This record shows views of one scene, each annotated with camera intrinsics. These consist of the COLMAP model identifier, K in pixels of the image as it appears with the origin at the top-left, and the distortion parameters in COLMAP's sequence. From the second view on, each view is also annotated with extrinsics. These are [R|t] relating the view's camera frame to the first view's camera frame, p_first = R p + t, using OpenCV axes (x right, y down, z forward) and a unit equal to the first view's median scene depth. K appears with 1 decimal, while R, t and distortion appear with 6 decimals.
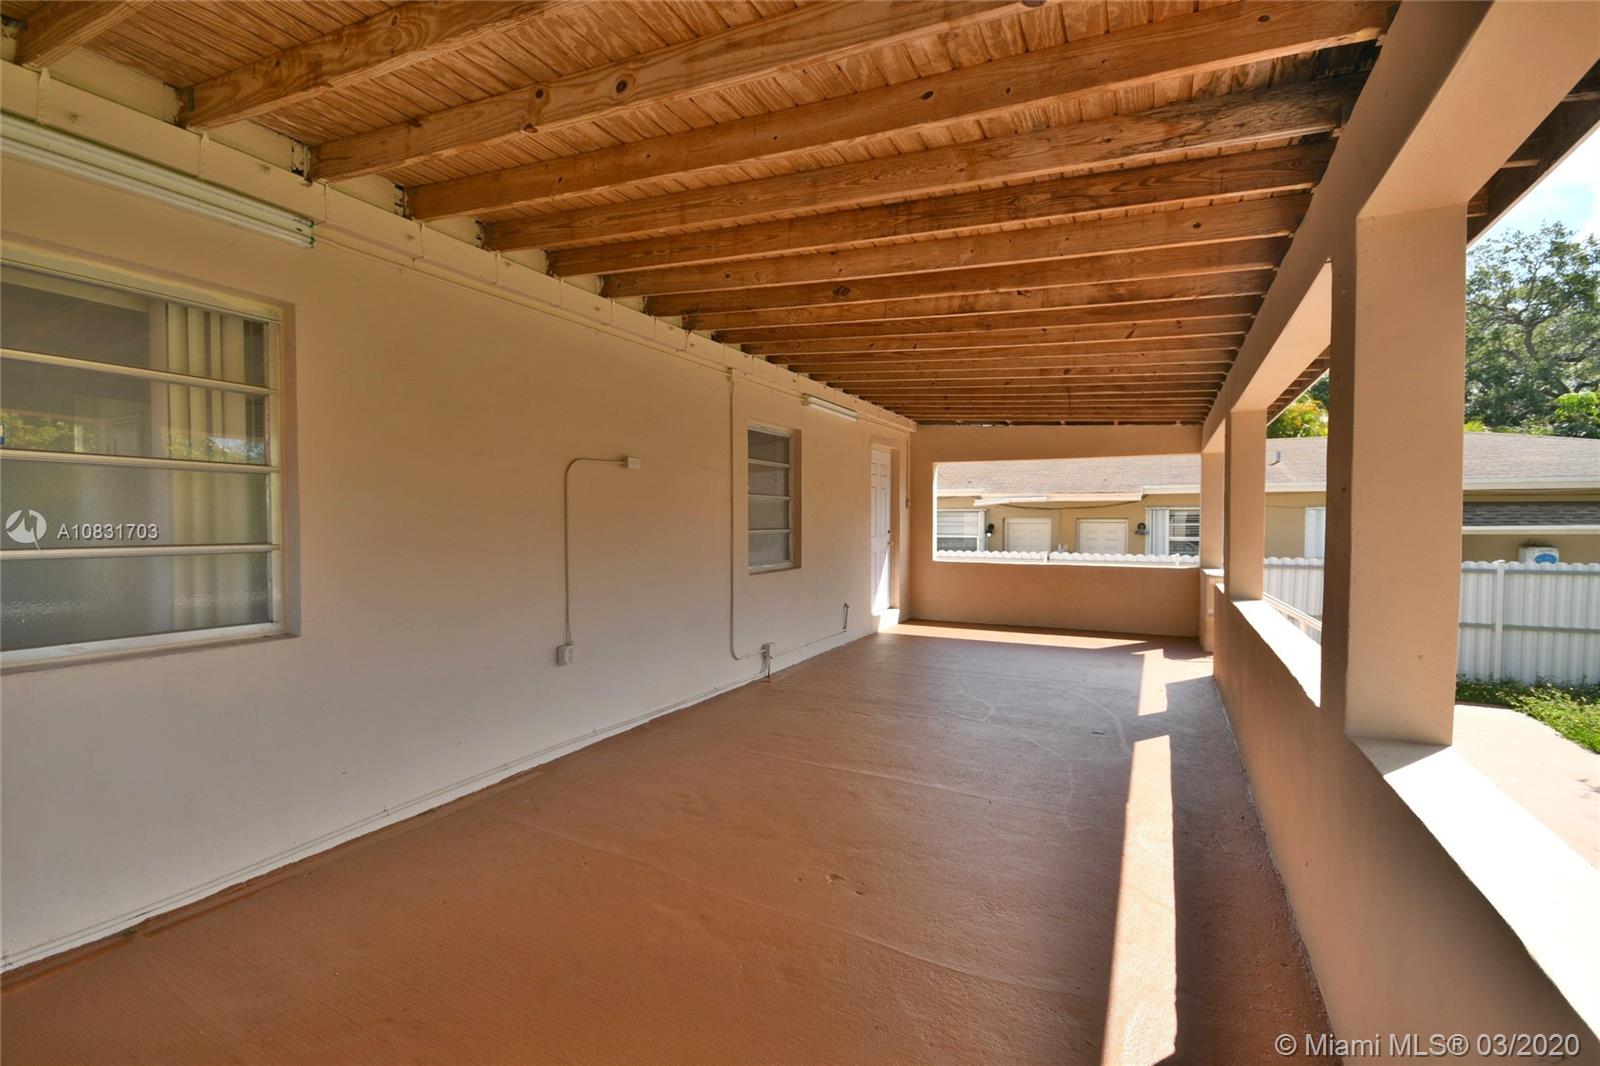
lens RADIAL K [[704.6, 0, 800.0], [0, 704.6, 533.0], [0, 0, 1]] dist [0.000074, -0.000064]
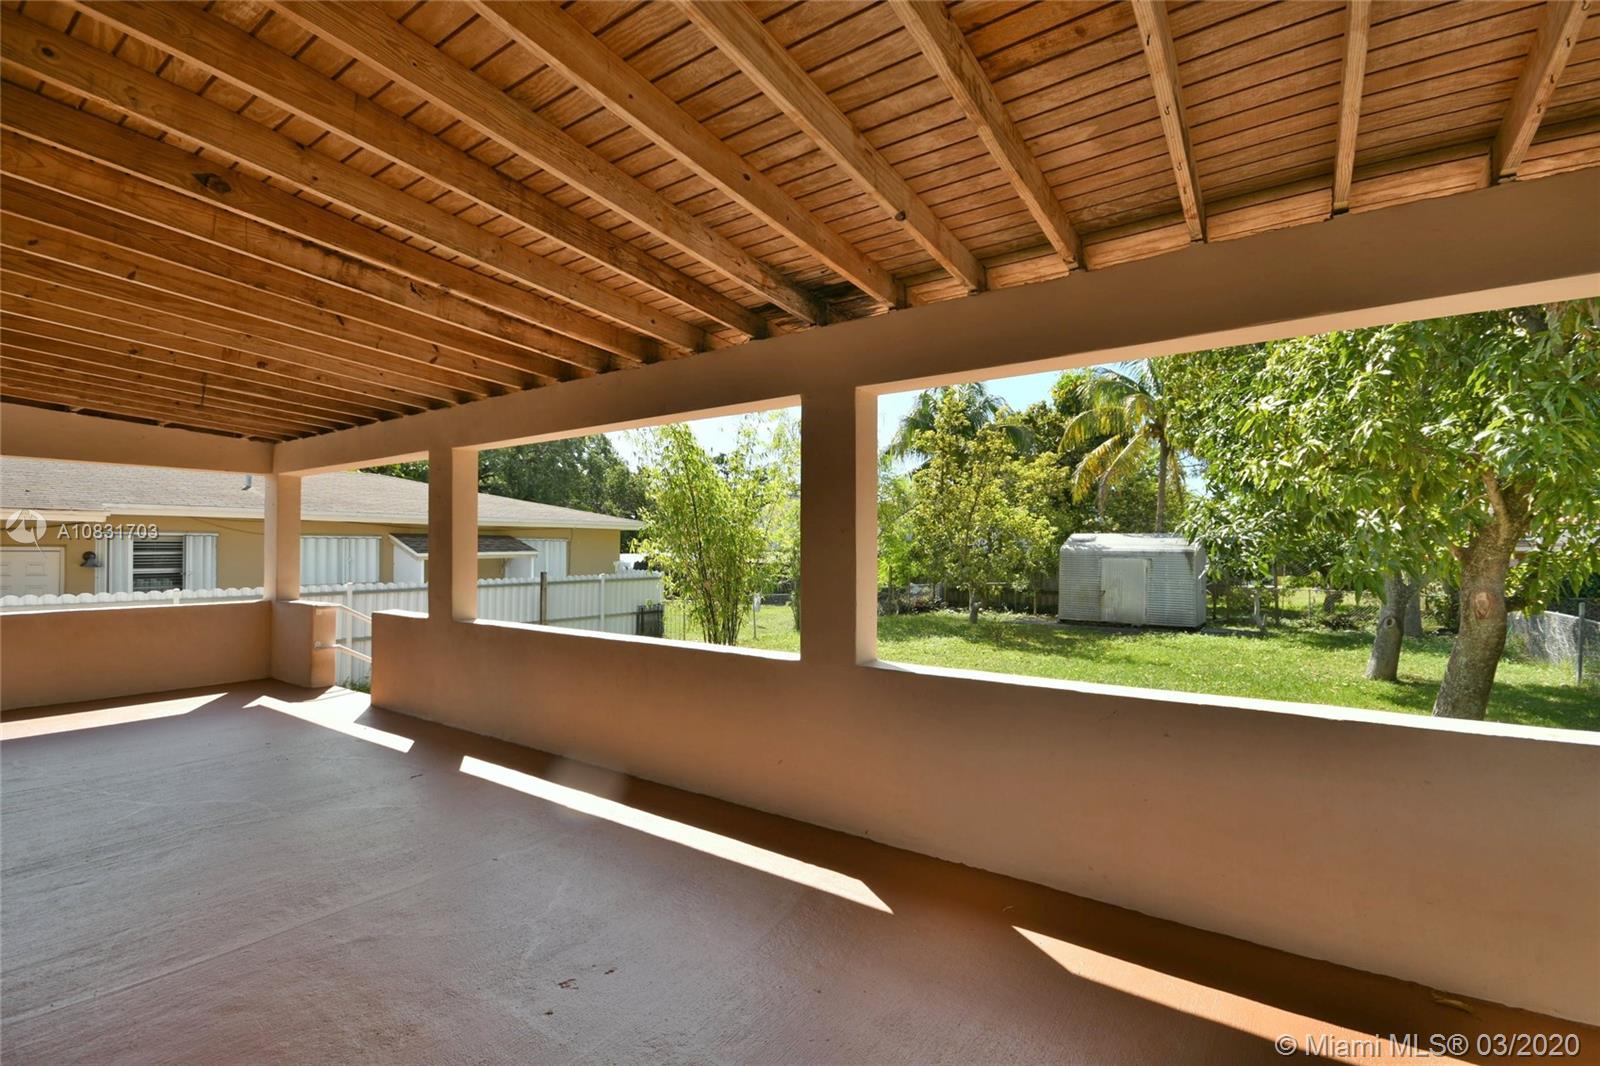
lens RADIAL K [[715.7, 0, 797.3], [0, 715.7, 500.4], [0, 0, 1]] dist [-0.002345, -0.000774]
pose [[0.137841, 0.066986, 0.988187, -0.296041], [0.019685, 0.997328, -0.070351, -0.000475], [-0.990259, 0.029150, 0.136154, 0.237603]]
